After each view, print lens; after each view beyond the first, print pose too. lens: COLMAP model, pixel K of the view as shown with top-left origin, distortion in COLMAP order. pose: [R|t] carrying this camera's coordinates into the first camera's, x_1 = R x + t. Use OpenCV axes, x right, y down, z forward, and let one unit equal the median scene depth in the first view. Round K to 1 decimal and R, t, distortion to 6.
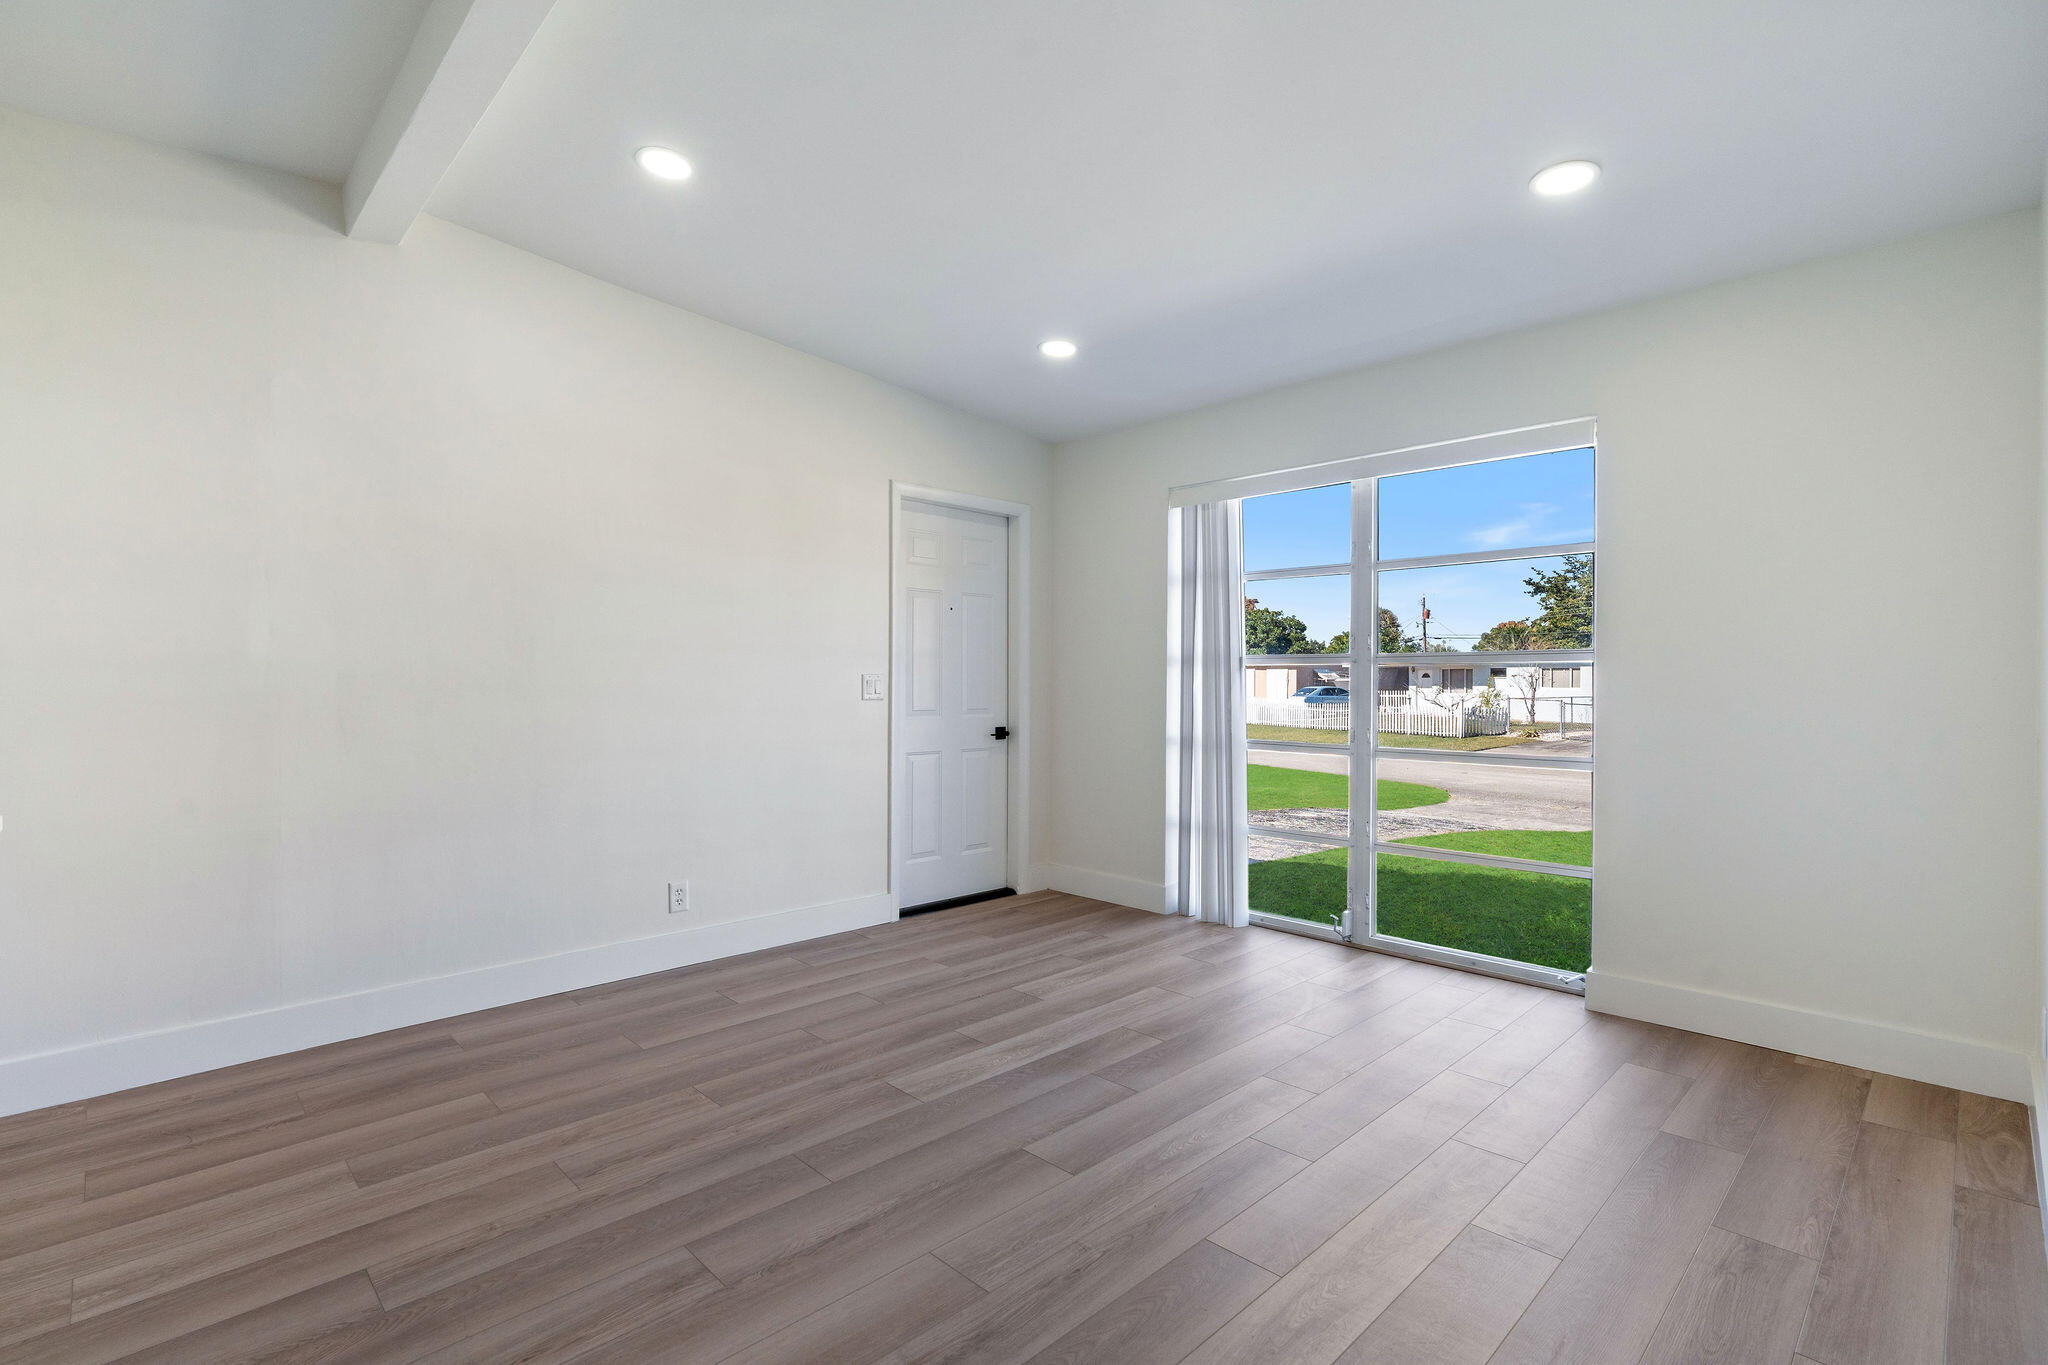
lens RADIAL K [[927.8, 0, 1020.3], [0, 927.8, 682.7], [0, 0, 1]] dist [-0.008794, 0.003401]
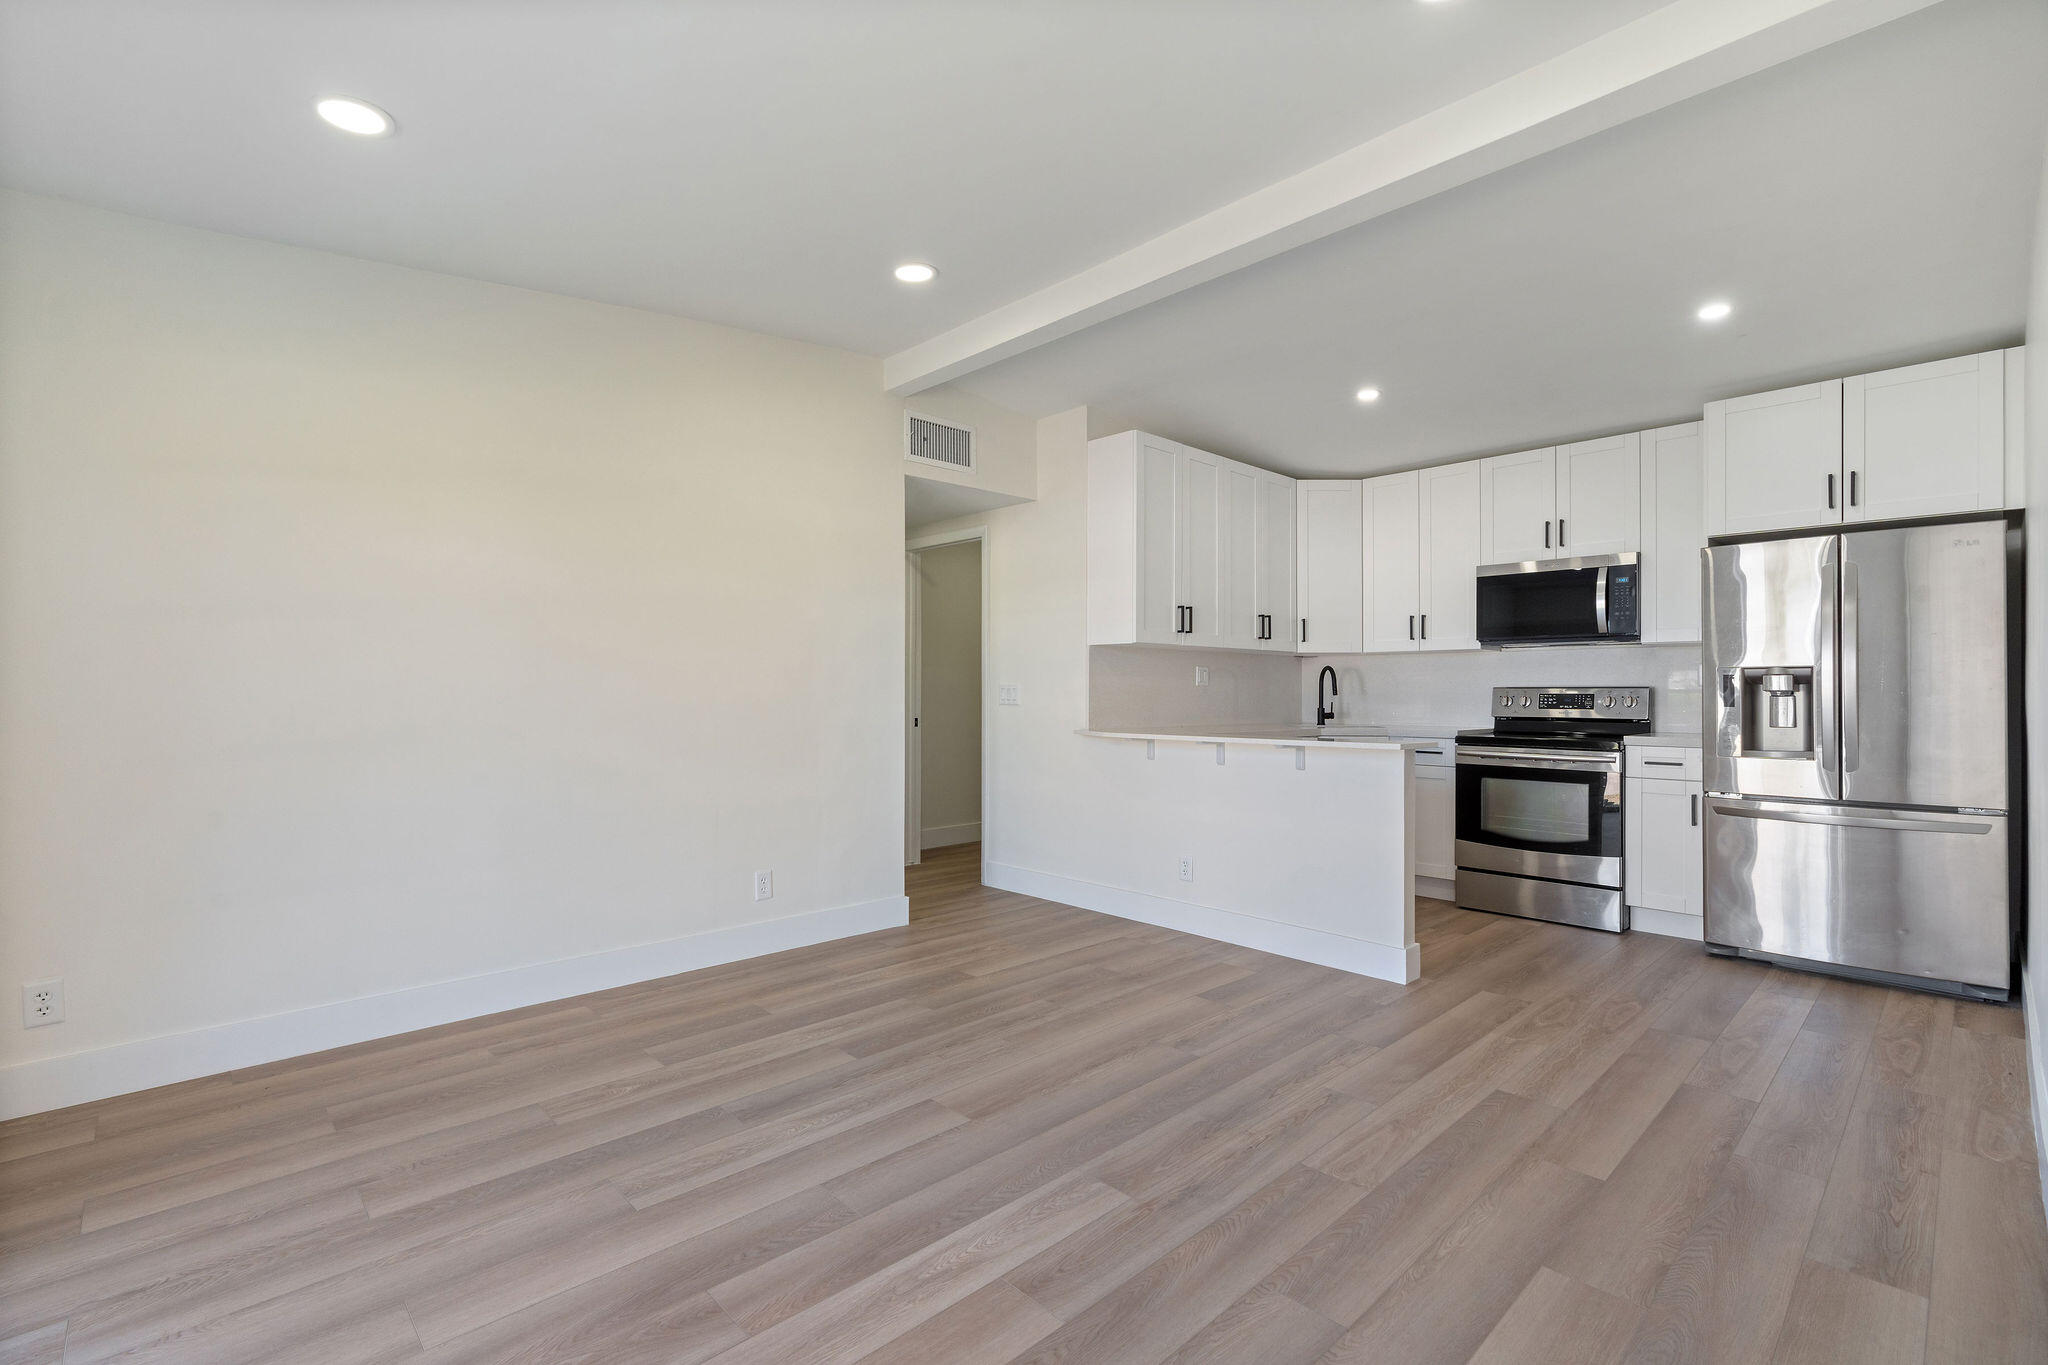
lens RADIAL K [[927.8, 0, 1022.3], [0, 927.8, 678.1], [0, 0, 1]] dist [-0.008794, 0.003401]
pose [[-0.999922, -0.005187, 0.011374, -0.058227], [-0.005310, 0.999927, -0.010835, -0.001123], [-0.011317, -0.010895, -0.999877, 1.799564]]
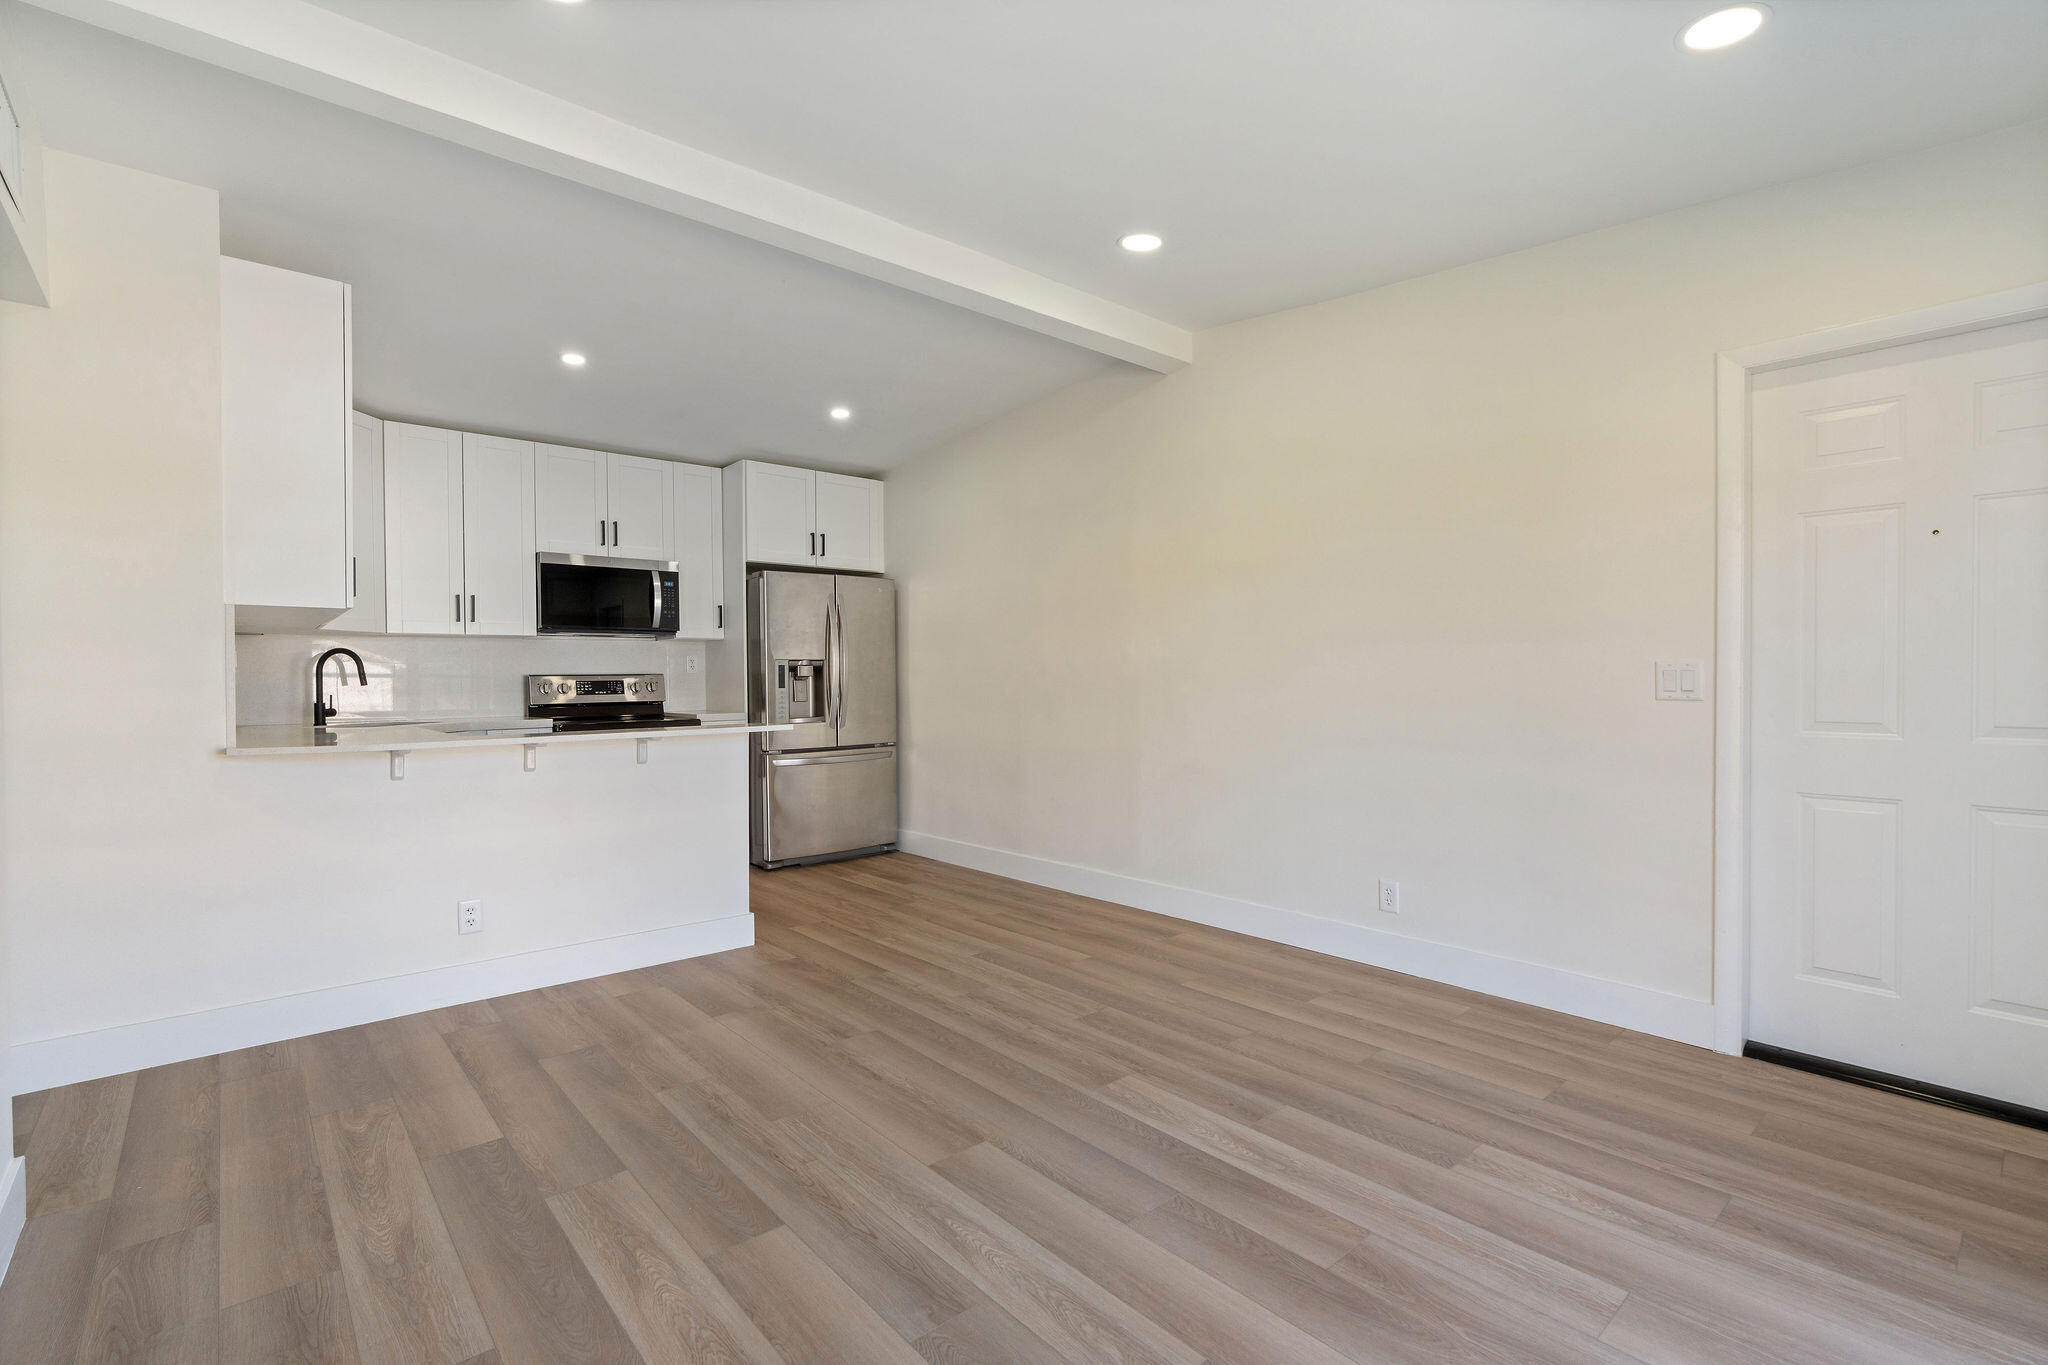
lens RADIAL K [[927.8, 0, 1027.1], [0, 927.8, 678.6], [0, 0, 1]] dist [-0.008794, 0.003401]
pose [[-0.048052, 0.000909, -0.998844, 0.860469], [0.004673, 0.999989, 0.000685, 0.002950], [0.998834, -0.004635, -0.048056, 0.944288]]
